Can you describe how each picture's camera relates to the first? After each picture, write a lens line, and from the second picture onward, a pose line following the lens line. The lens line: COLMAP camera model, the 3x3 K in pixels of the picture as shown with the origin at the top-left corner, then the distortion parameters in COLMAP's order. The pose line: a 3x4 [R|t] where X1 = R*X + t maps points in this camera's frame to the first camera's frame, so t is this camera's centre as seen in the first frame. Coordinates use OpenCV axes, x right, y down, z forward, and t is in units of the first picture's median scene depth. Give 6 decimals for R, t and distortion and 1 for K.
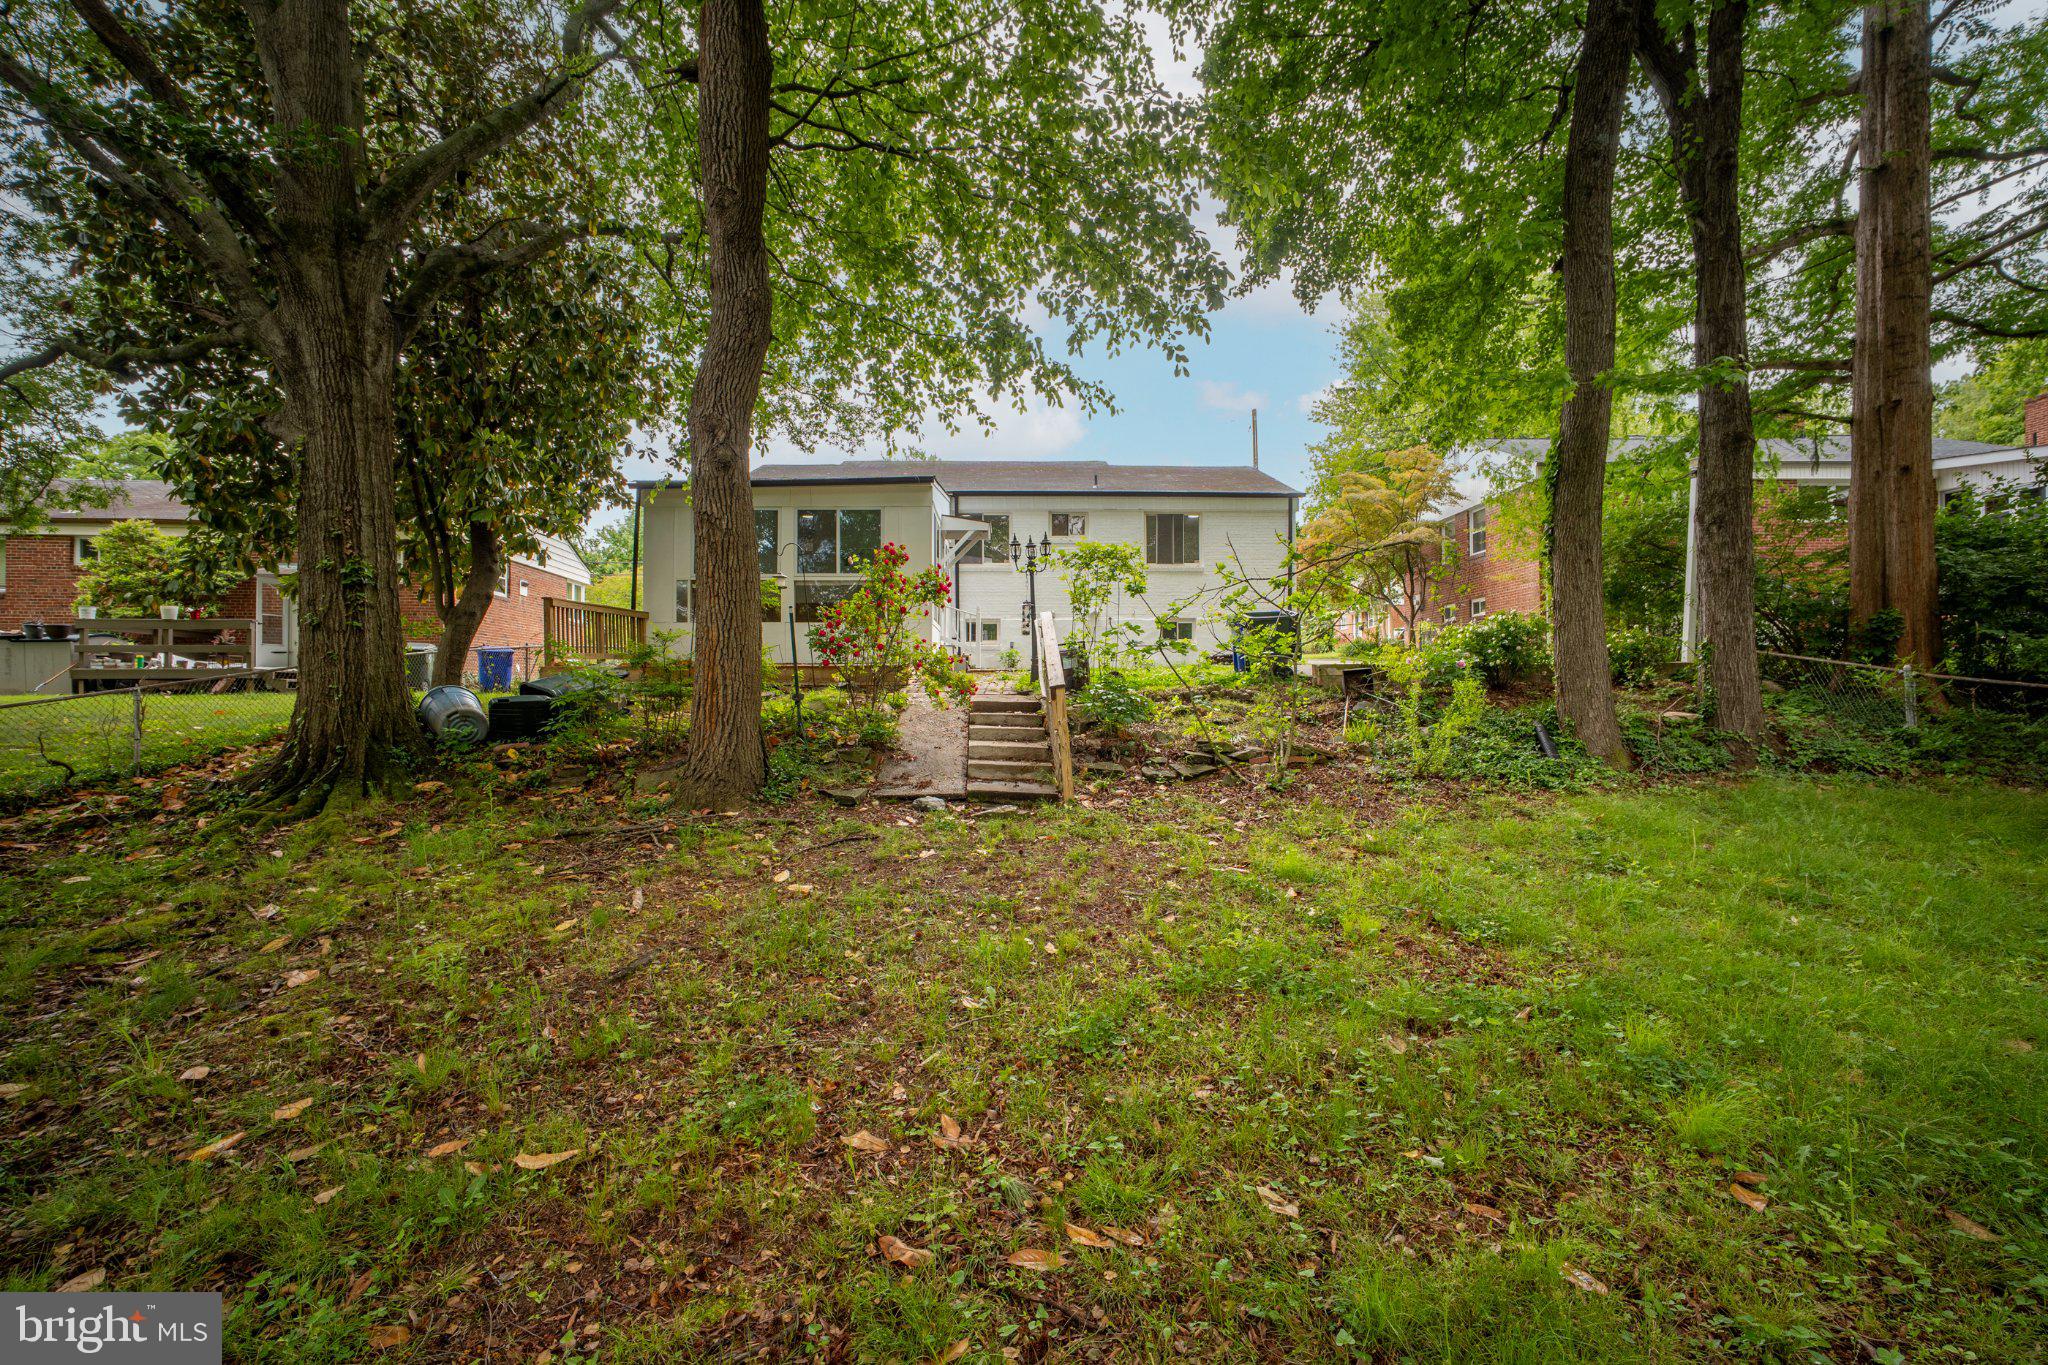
lens RADIAL K [[863.2, 0, 1026.4], [0, 863.2, 680.0], [0, 0, 1]] dist [-0.039868, 0.015613]
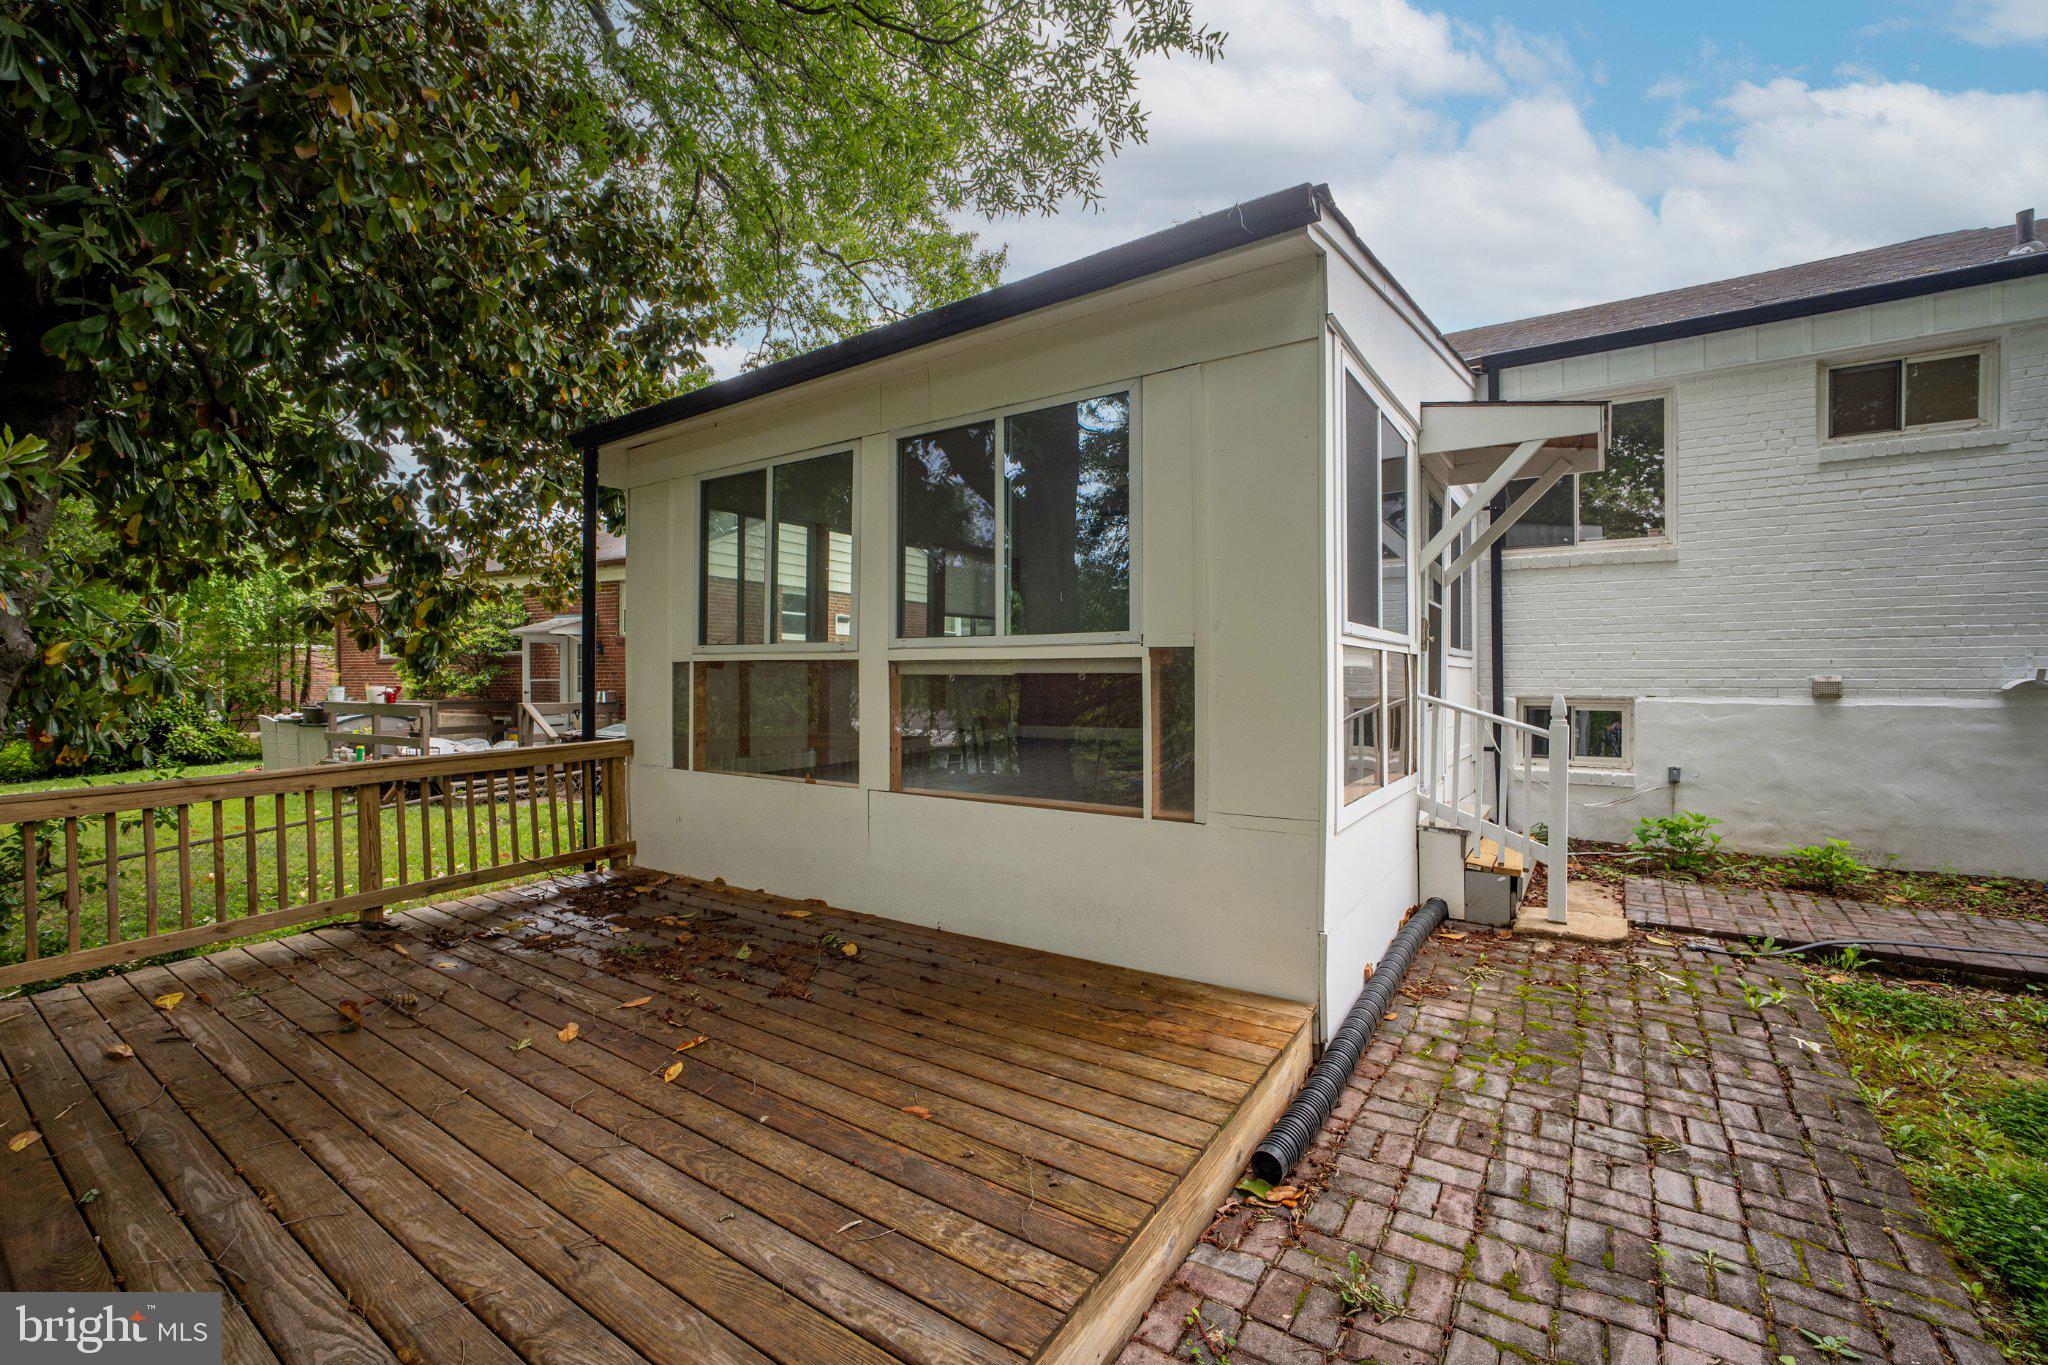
lens RADIAL K [[863.2, 0, 1026.4], [0, 863.2, 680.0], [0, 0, 1]] dist [-0.039868, 0.015613]
pose [[0.813564, 0.005648, -0.581448, -0.058263], [0.005778, 0.999825, 0.017797, -0.162130], [0.581447, -0.017838, 0.813389, 1.090417]]
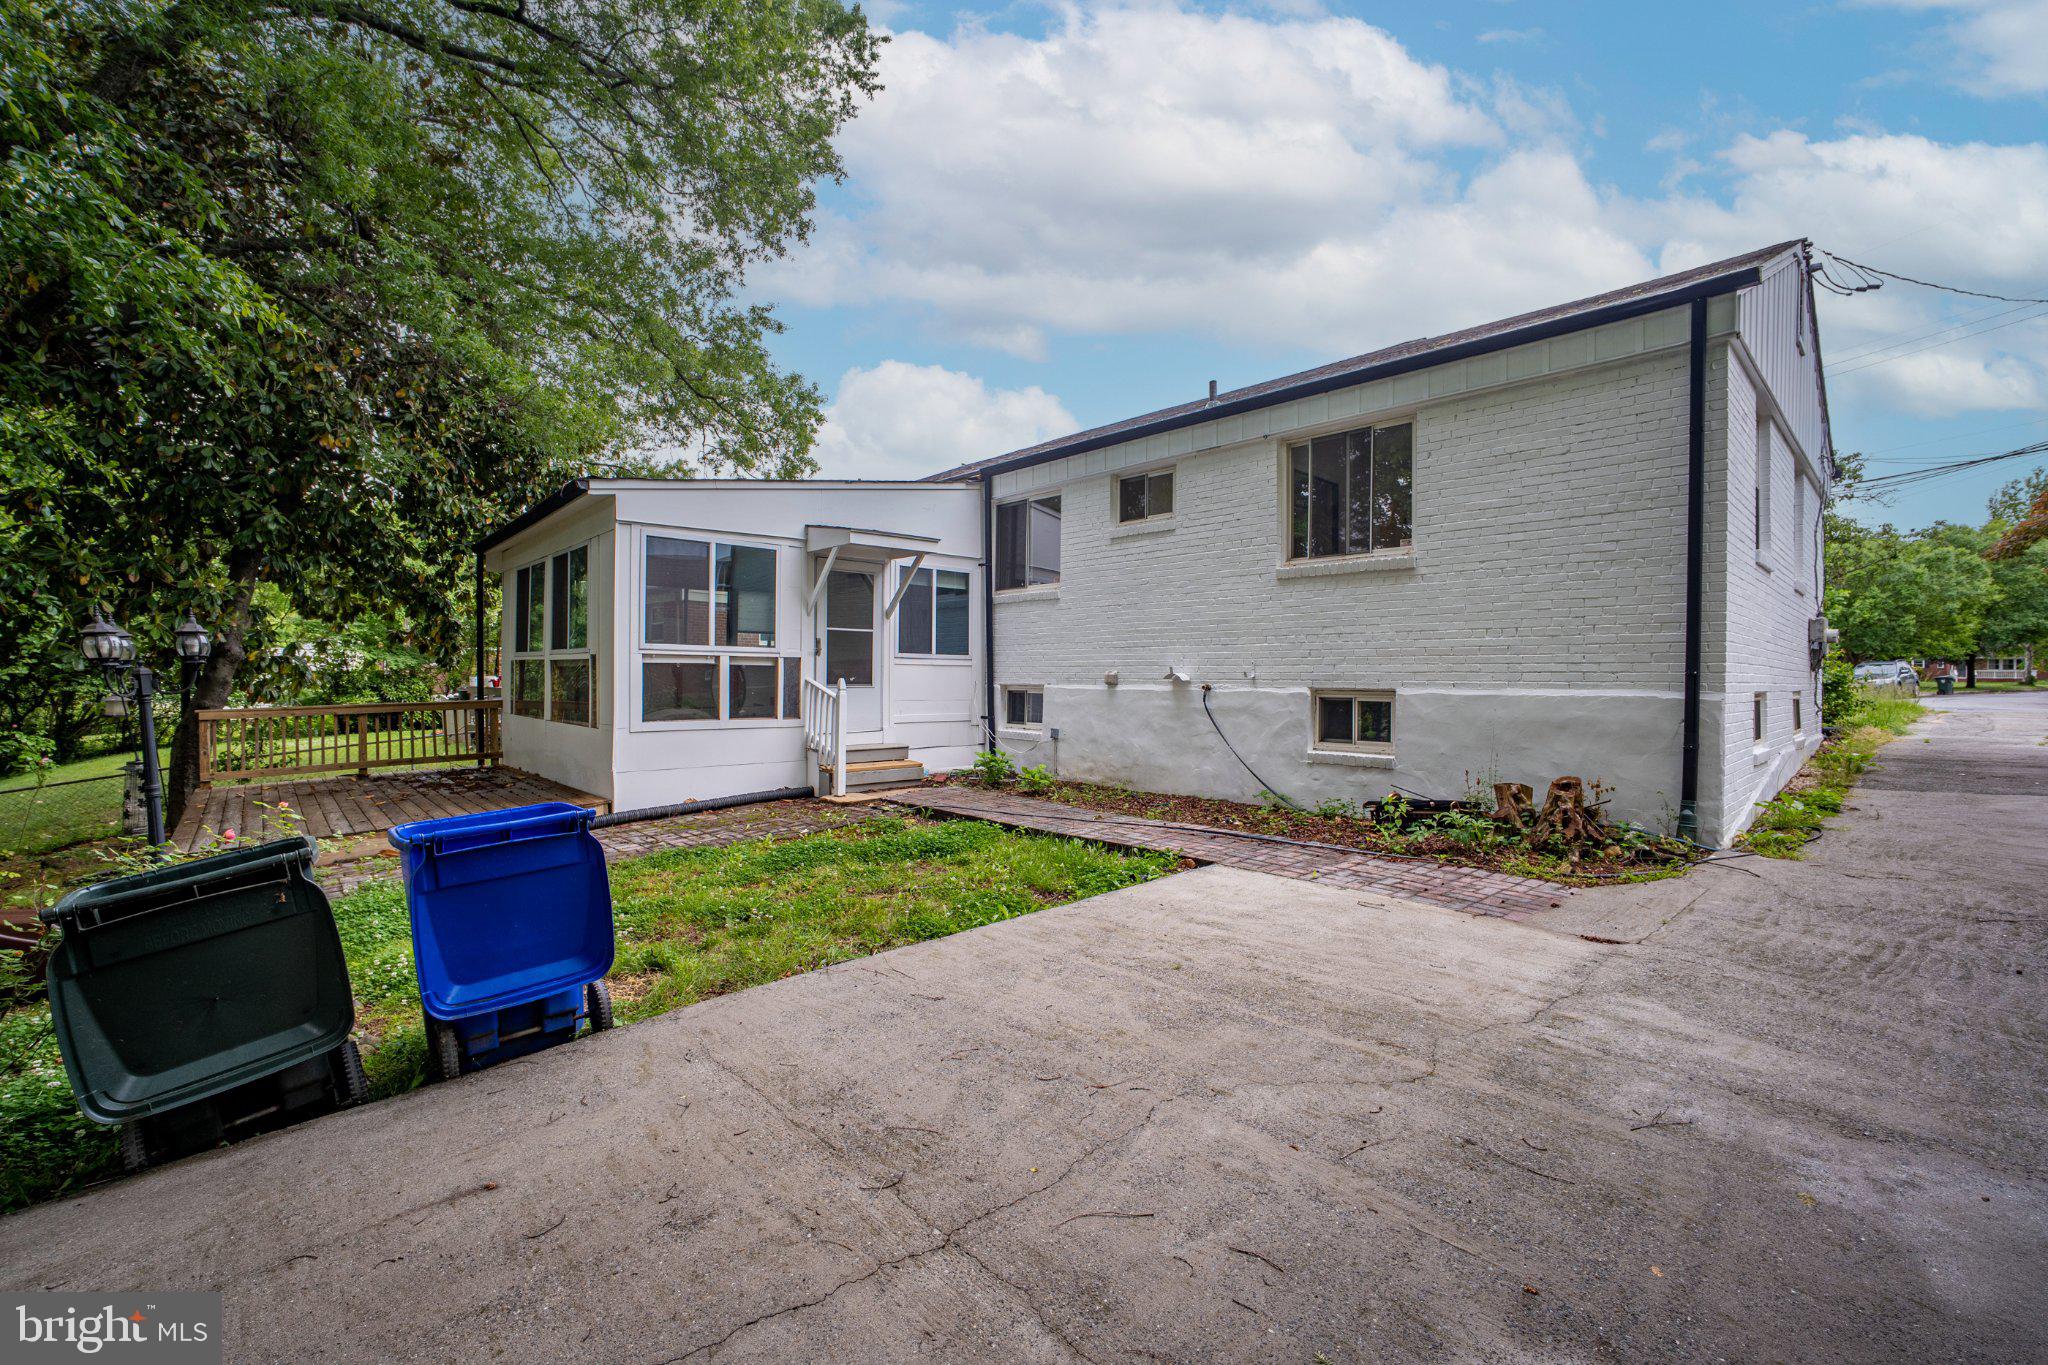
lens RADIAL K [[863.2, 0, 1026.4], [0, 863.2, 680.0], [0, 0, 1]] dist [-0.039868, 0.015613]
pose [[0.662207, 0.010932, -0.749241, 0.709295], [0.000460, 0.999887, 0.014996, -0.156166], [0.749321, -0.010275, 0.662127, 1.178900]]
